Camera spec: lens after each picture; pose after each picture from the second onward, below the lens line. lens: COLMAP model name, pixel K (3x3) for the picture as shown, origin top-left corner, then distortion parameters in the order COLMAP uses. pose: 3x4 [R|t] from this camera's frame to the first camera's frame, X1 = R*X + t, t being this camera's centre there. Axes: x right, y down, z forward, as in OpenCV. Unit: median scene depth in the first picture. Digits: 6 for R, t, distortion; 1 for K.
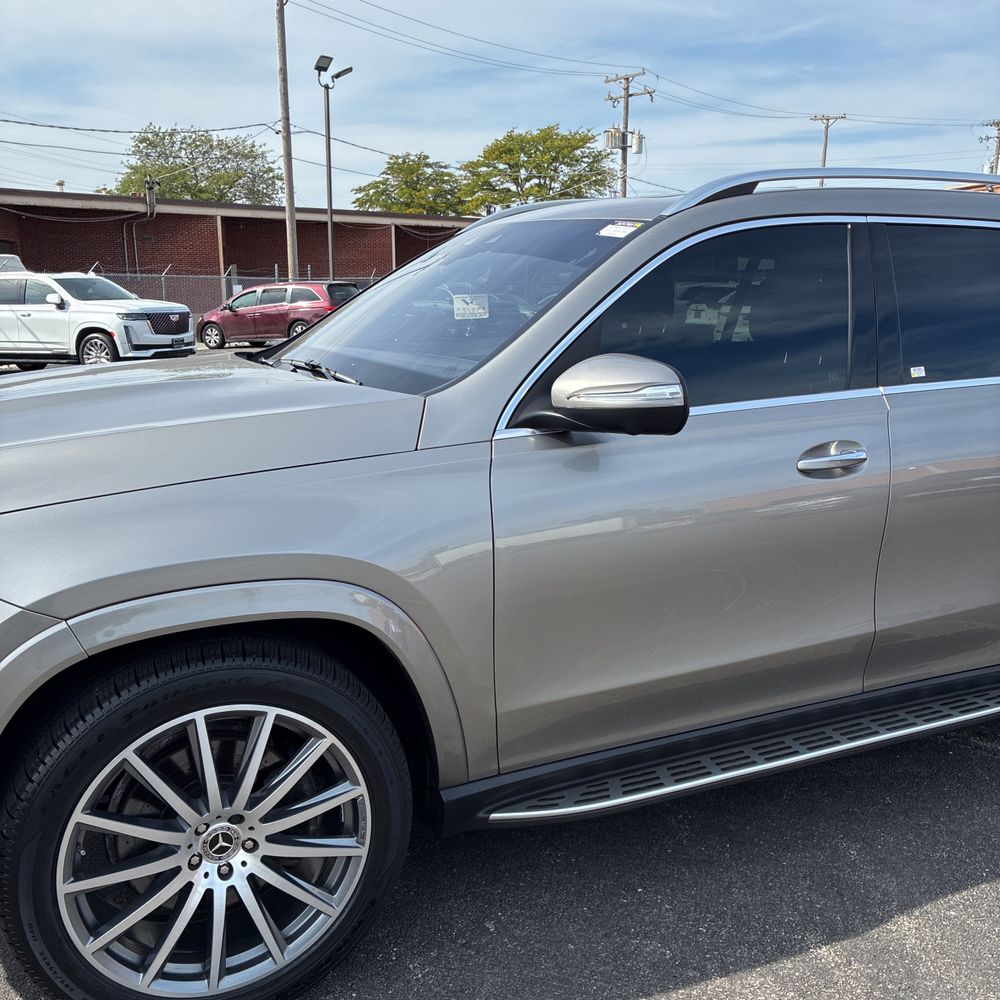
lens RADIAL K [[1011.4, 0, 502.4], [0, 1011.4, 493.5], [0, 0, 1]] dist [0.020870, 0.000000]
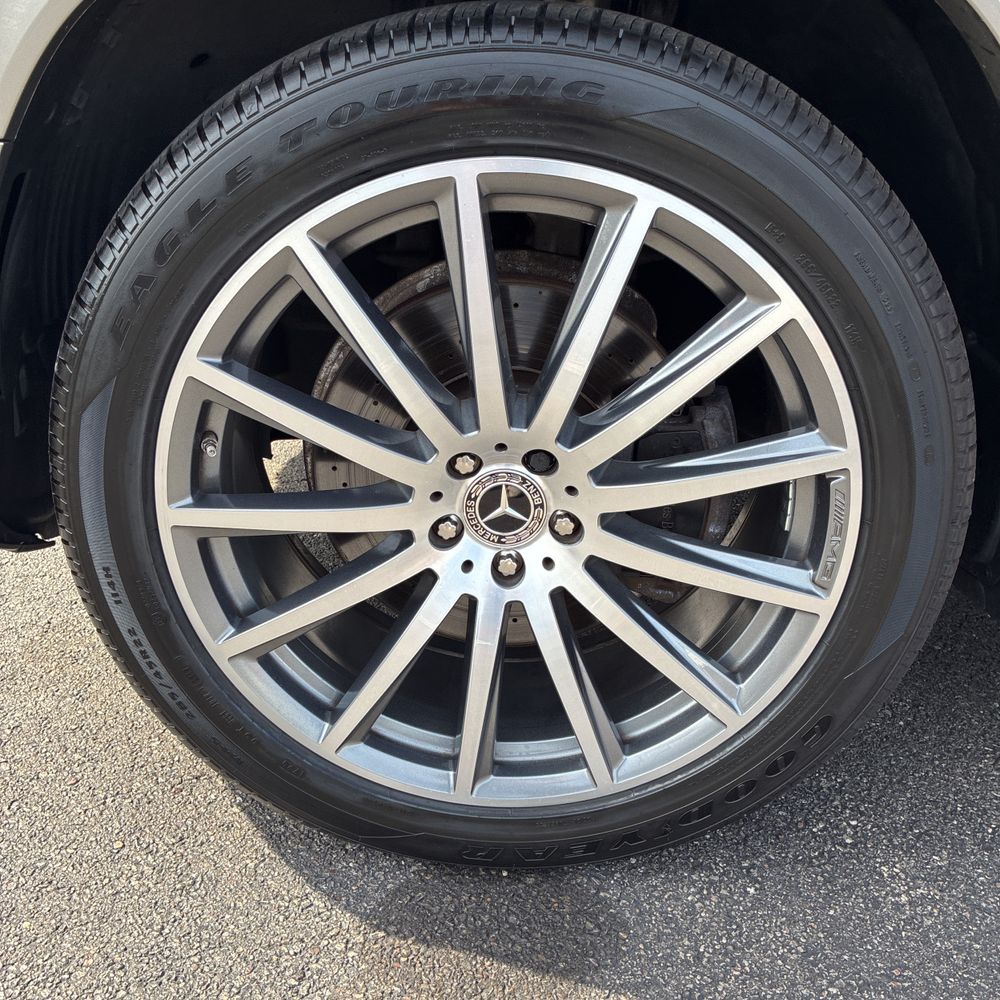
lens RADIAL K [[1011.4, 0, 472.6], [0, 1011.4, 489.2], [0, 0, 1]] dist [0.020870, 0.000000]
pose [[0.881546, 0.188024, -0.433041, -0.097130], [-0.092534, 0.968291, 0.232055, 0.233245], [0.462941, -0.164496, 0.870992, 0.603364]]
